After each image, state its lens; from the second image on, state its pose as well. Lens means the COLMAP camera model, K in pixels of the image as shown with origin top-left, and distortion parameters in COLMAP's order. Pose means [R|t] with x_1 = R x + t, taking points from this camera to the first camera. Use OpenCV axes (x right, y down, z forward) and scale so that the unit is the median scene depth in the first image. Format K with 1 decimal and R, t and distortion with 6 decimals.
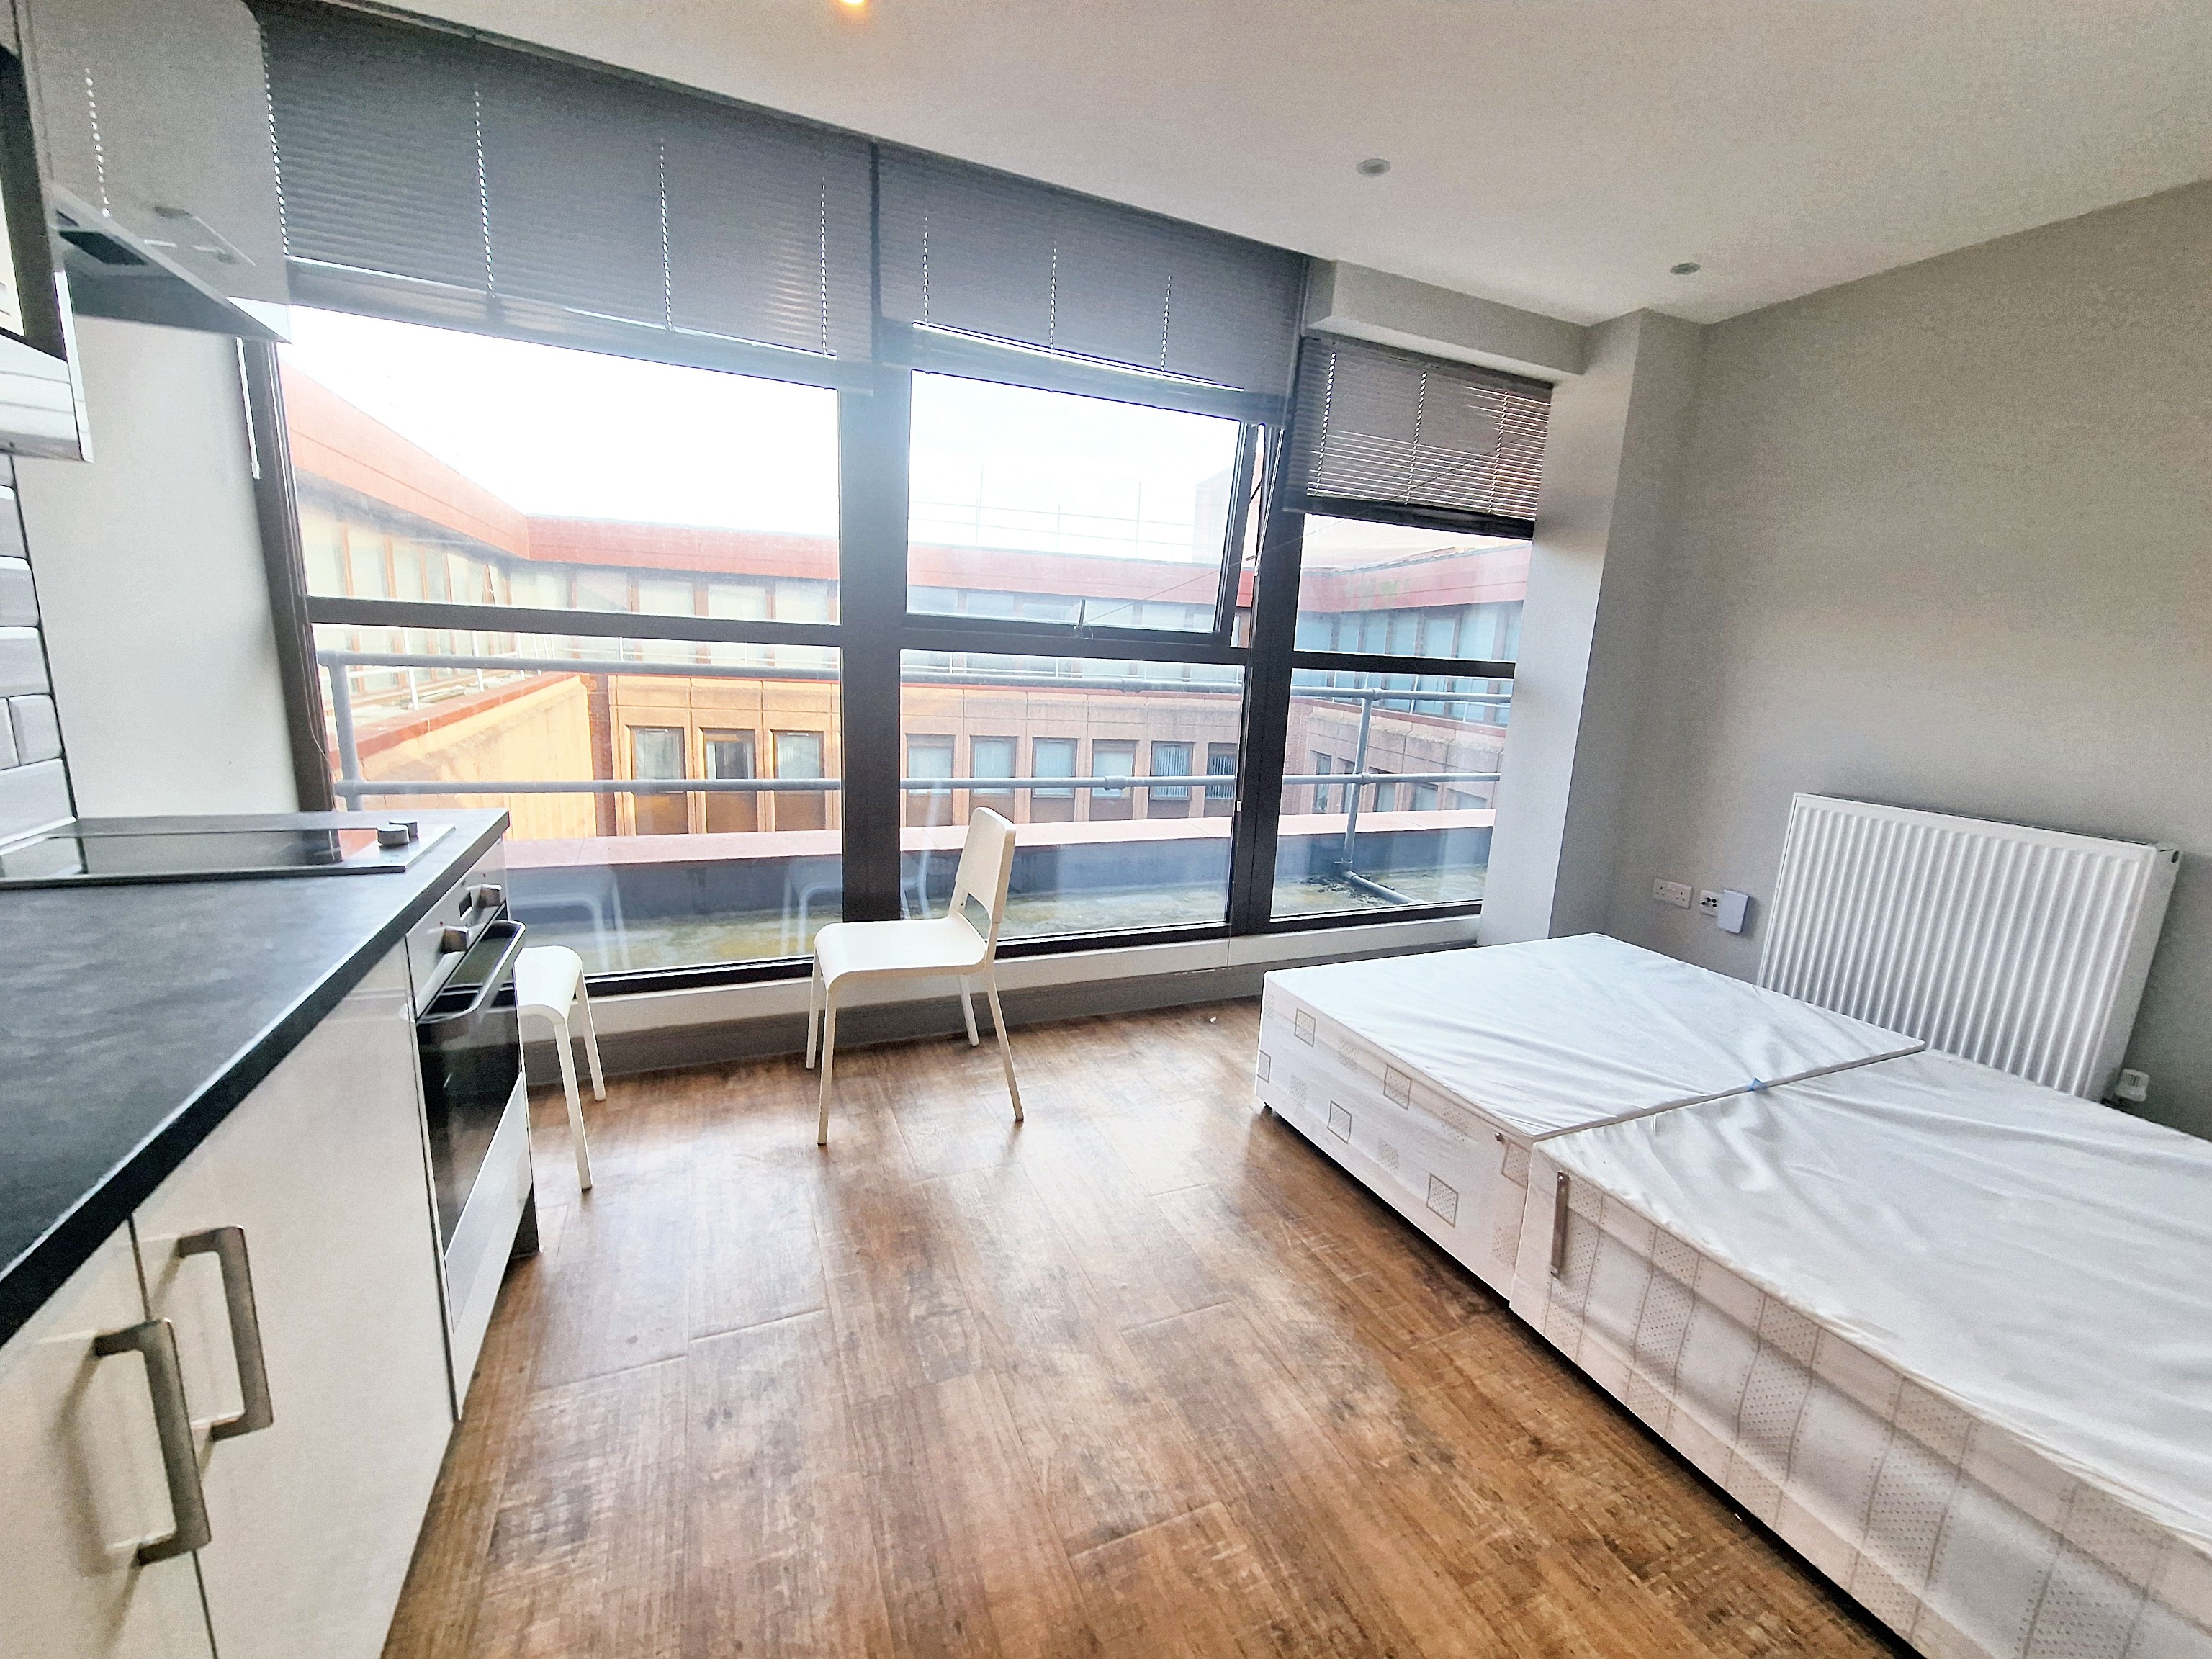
lens RADIAL K [[897.5, 0, 1107.7], [0, 897.5, 831.8], [0, 0, 1]] dist [-0.011802, 0.000004]
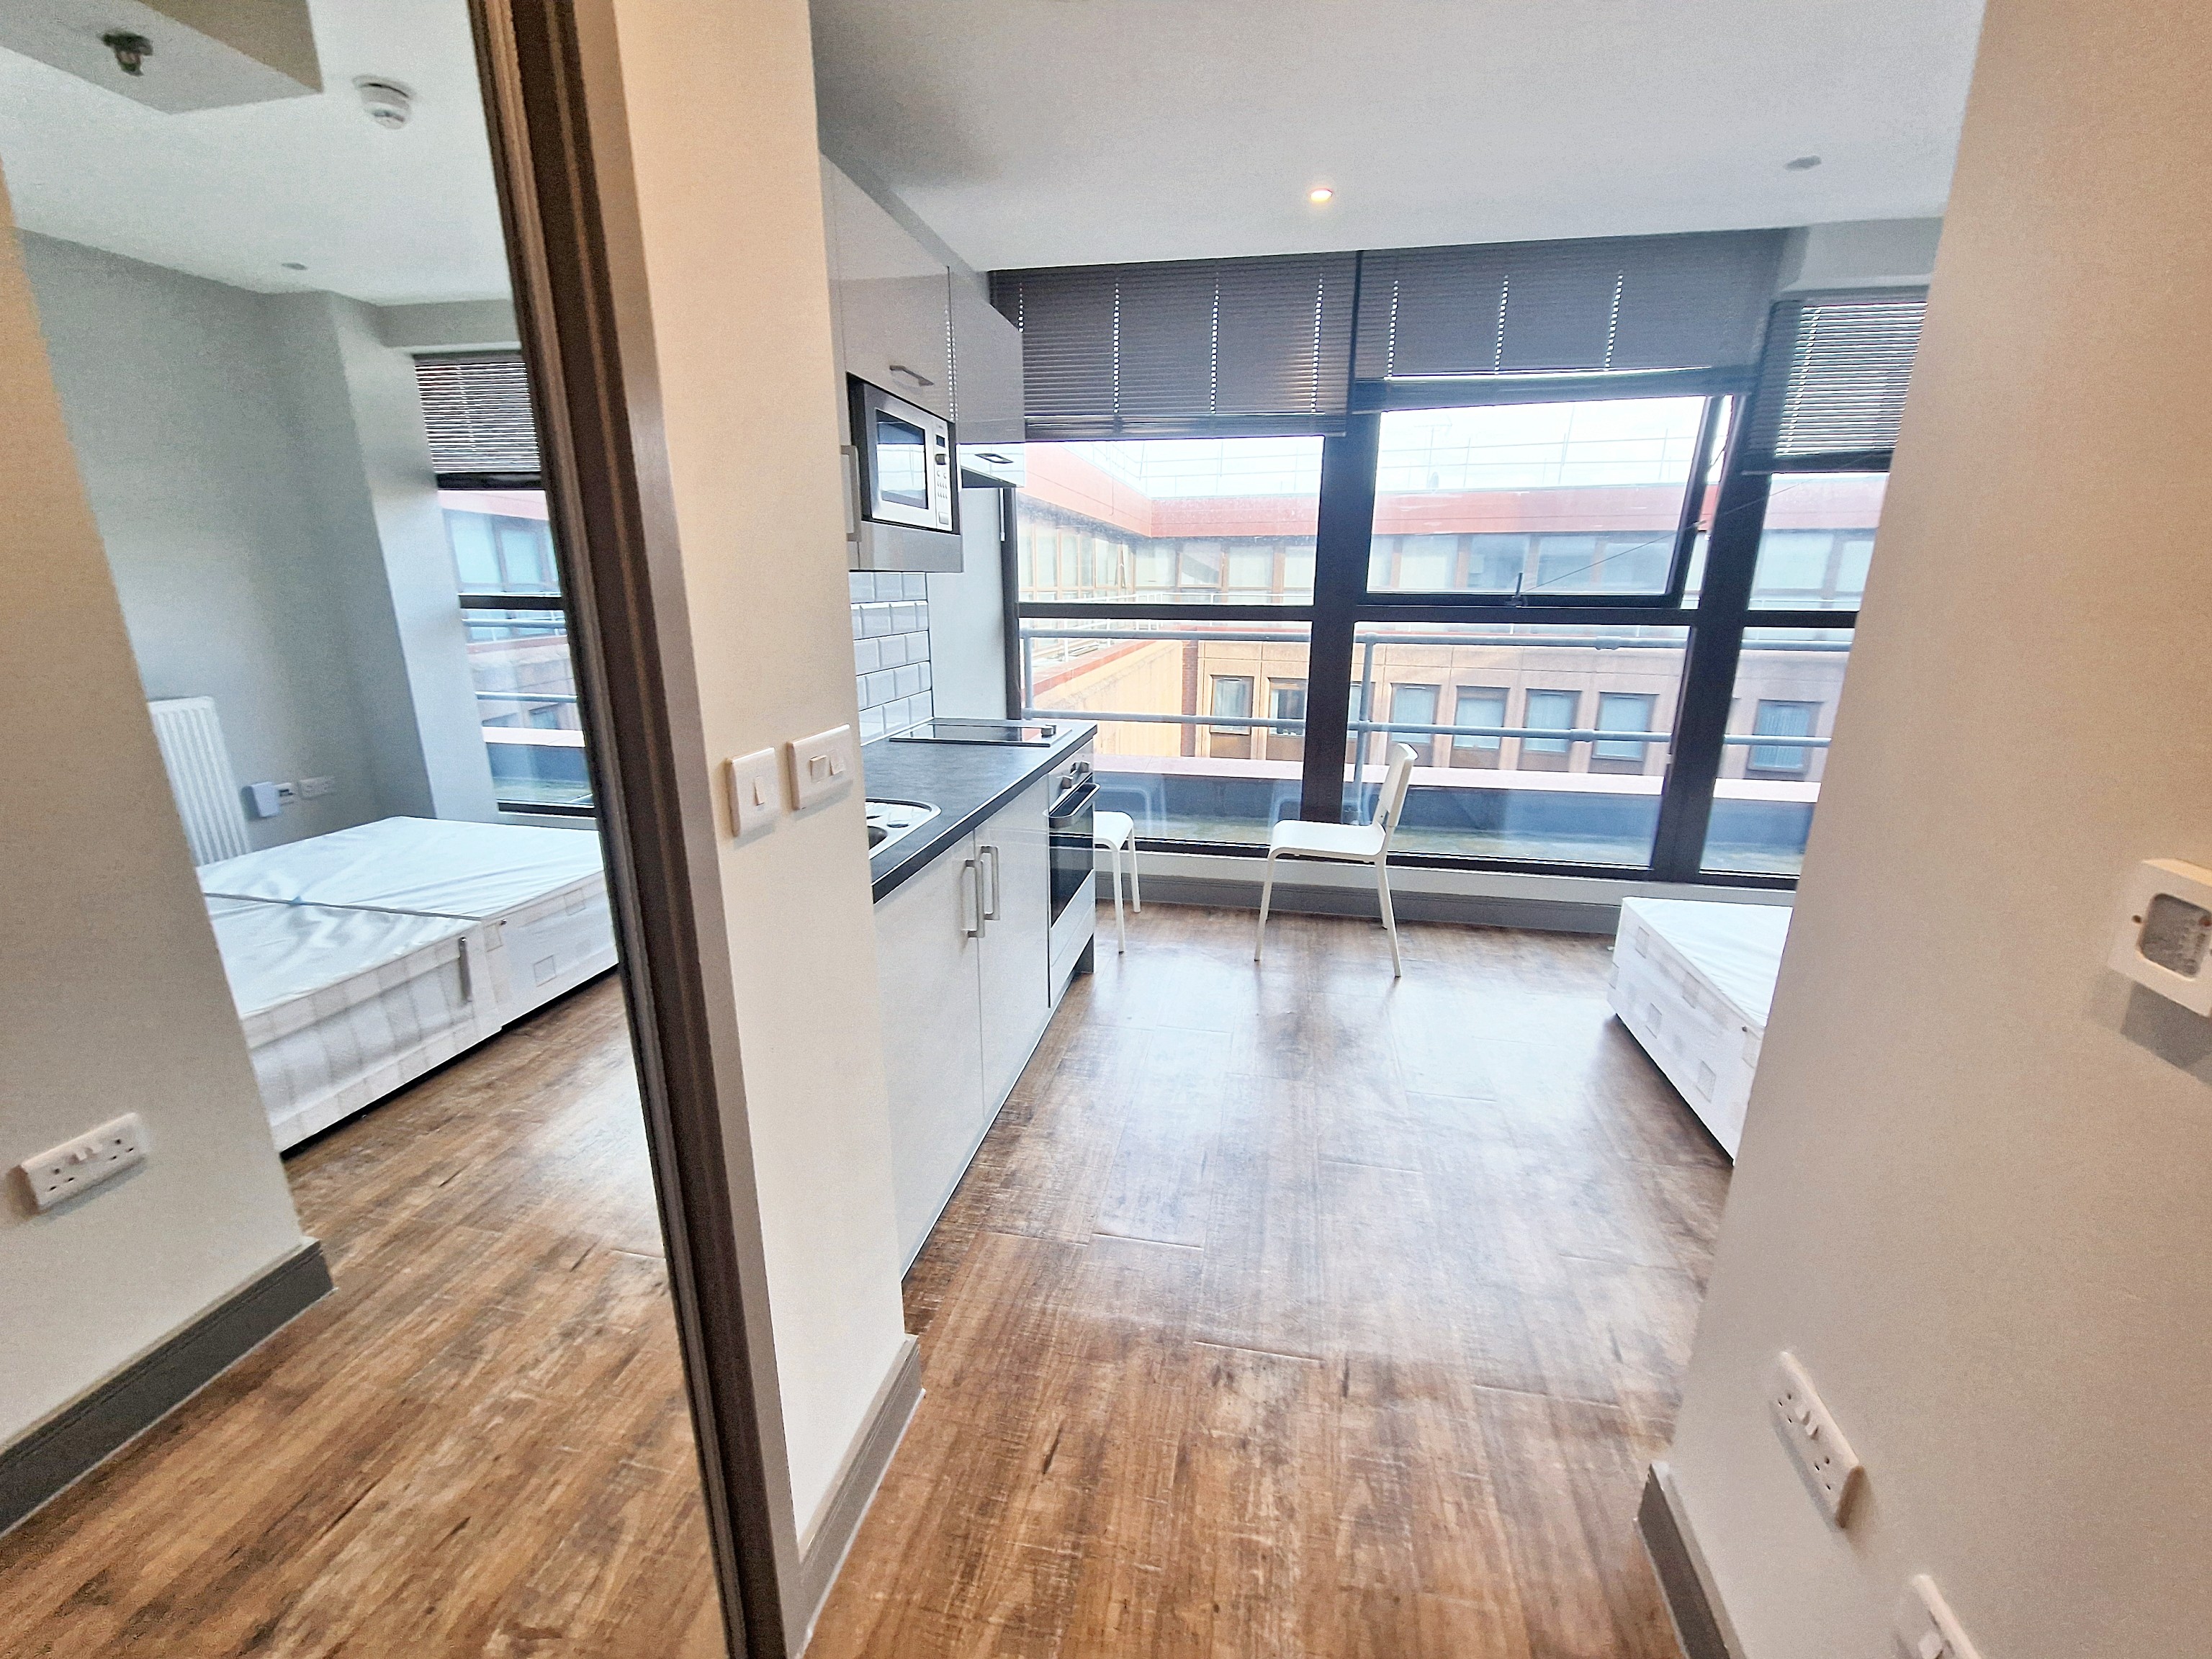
lens RADIAL K [[901.5, 0, 1108.2], [0, 901.5, 842.3], [0, 0, 1]] dist [-0.007816, 0.000271]
pose [[0.818466, 0.114491, -0.563033, 0.247435], [-0.078655, 0.993046, 0.087595, 0.032921], [0.569146, -0.027408, 0.821779, -0.305474]]
